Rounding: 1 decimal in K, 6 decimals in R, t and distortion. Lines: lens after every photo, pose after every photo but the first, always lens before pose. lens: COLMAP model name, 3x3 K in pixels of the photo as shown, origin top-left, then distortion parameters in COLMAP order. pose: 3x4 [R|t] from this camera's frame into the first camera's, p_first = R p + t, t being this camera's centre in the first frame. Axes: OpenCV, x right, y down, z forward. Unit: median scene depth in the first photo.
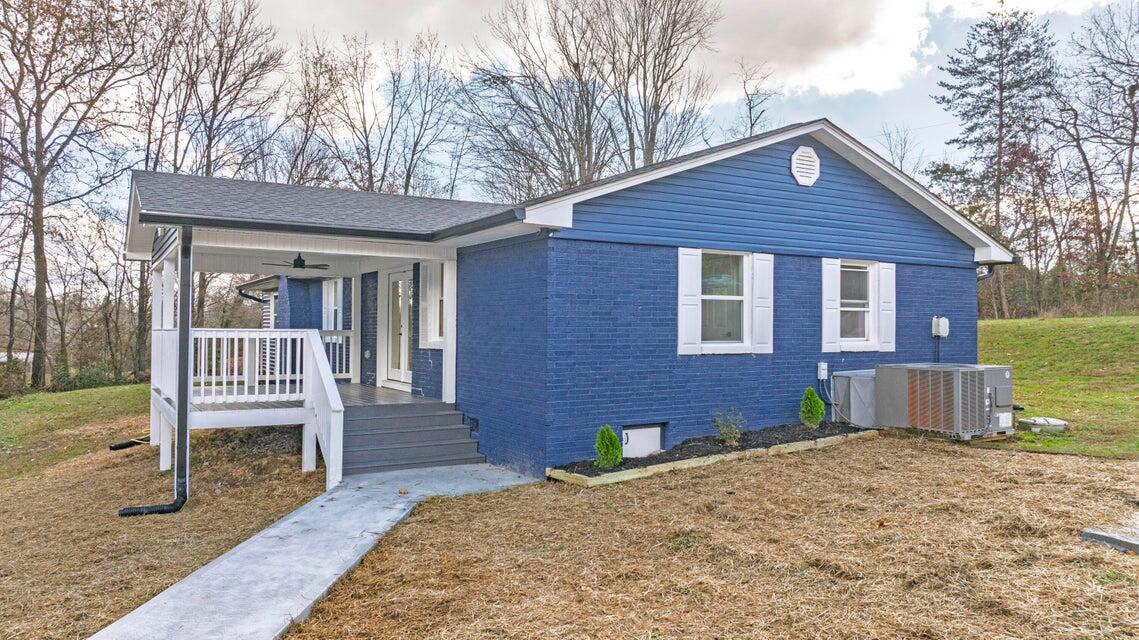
lens RADIAL K [[805.5, 0, 564.6], [0, 805.5, 318.0], [0, 0, 1]] dist [-0.056385, 0.052068]
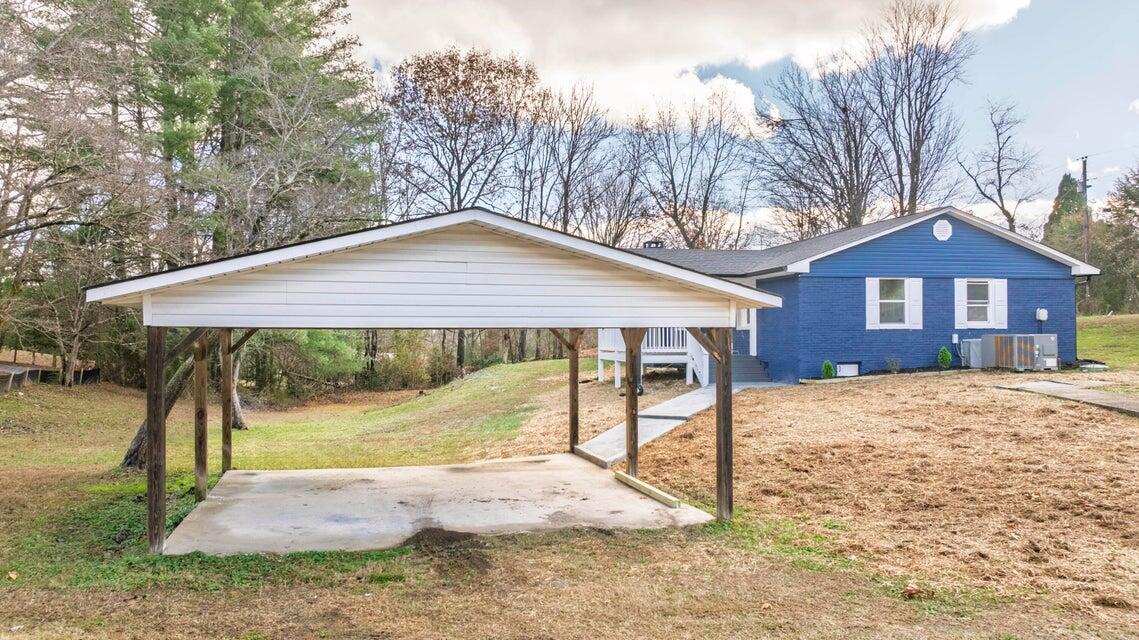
lens RADIAL K [[805.5, 0, 564.6], [0, 805.5, 318.0], [0, 0, 1]] dist [-0.056385, 0.052068]
pose [[0.938344, -0.015624, -0.345349, 0.110950], [0.014614, 0.999878, -0.005526, 0.014493], [0.345393, 0.000138, 0.938458, -1.068670]]
